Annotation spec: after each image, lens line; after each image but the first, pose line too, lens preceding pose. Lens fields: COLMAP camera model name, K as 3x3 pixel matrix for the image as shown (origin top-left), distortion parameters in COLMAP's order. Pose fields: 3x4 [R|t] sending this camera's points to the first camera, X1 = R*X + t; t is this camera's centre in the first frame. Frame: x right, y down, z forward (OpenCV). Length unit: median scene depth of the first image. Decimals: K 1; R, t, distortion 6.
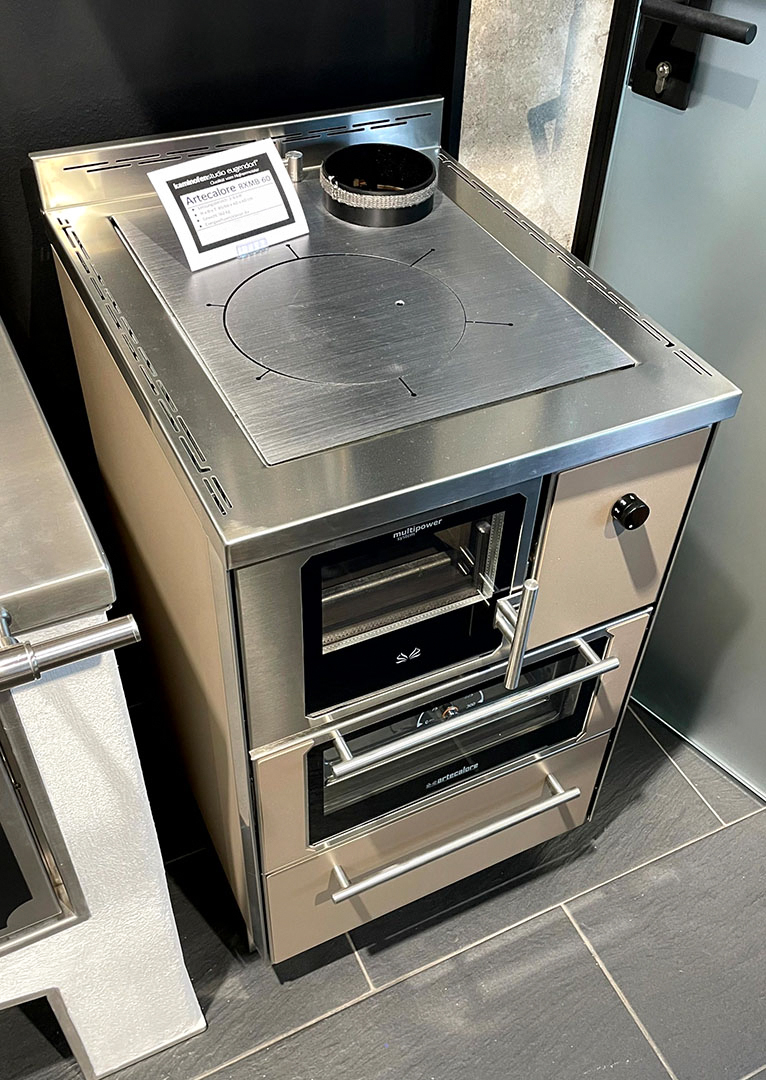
lens RADIAL K [[1006.5, 0, 383.0], [0, 1006.5, 540.0], [0, 0, 1]] dist [0.013201, 0.013590]
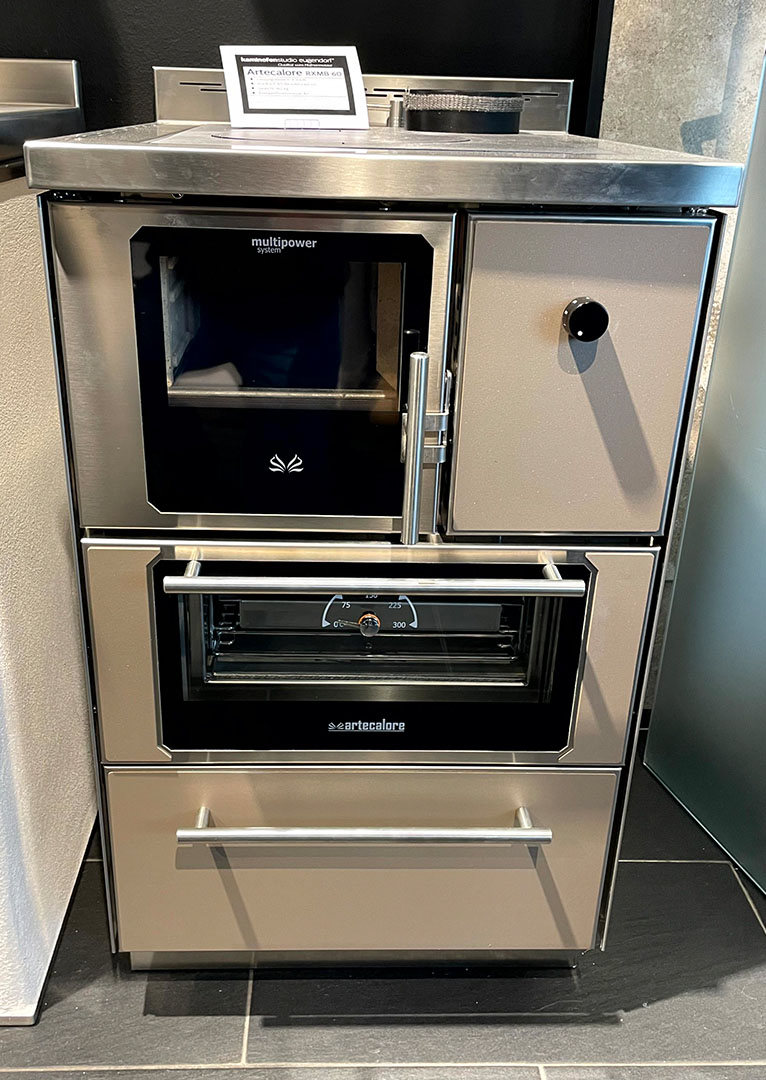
lens RADIAL K [[1002.6, 0, 361.8], [0, 1002.6, 541.9], [0, 0, 1]] dist [0.010052, -0.014465]
pose [[0.912355, 0.159443, -0.377077, 0.301283], [-0.278684, 0.916584, -0.286720, 0.294535], [0.299907, 0.366676, 0.880684, 0.245700]]
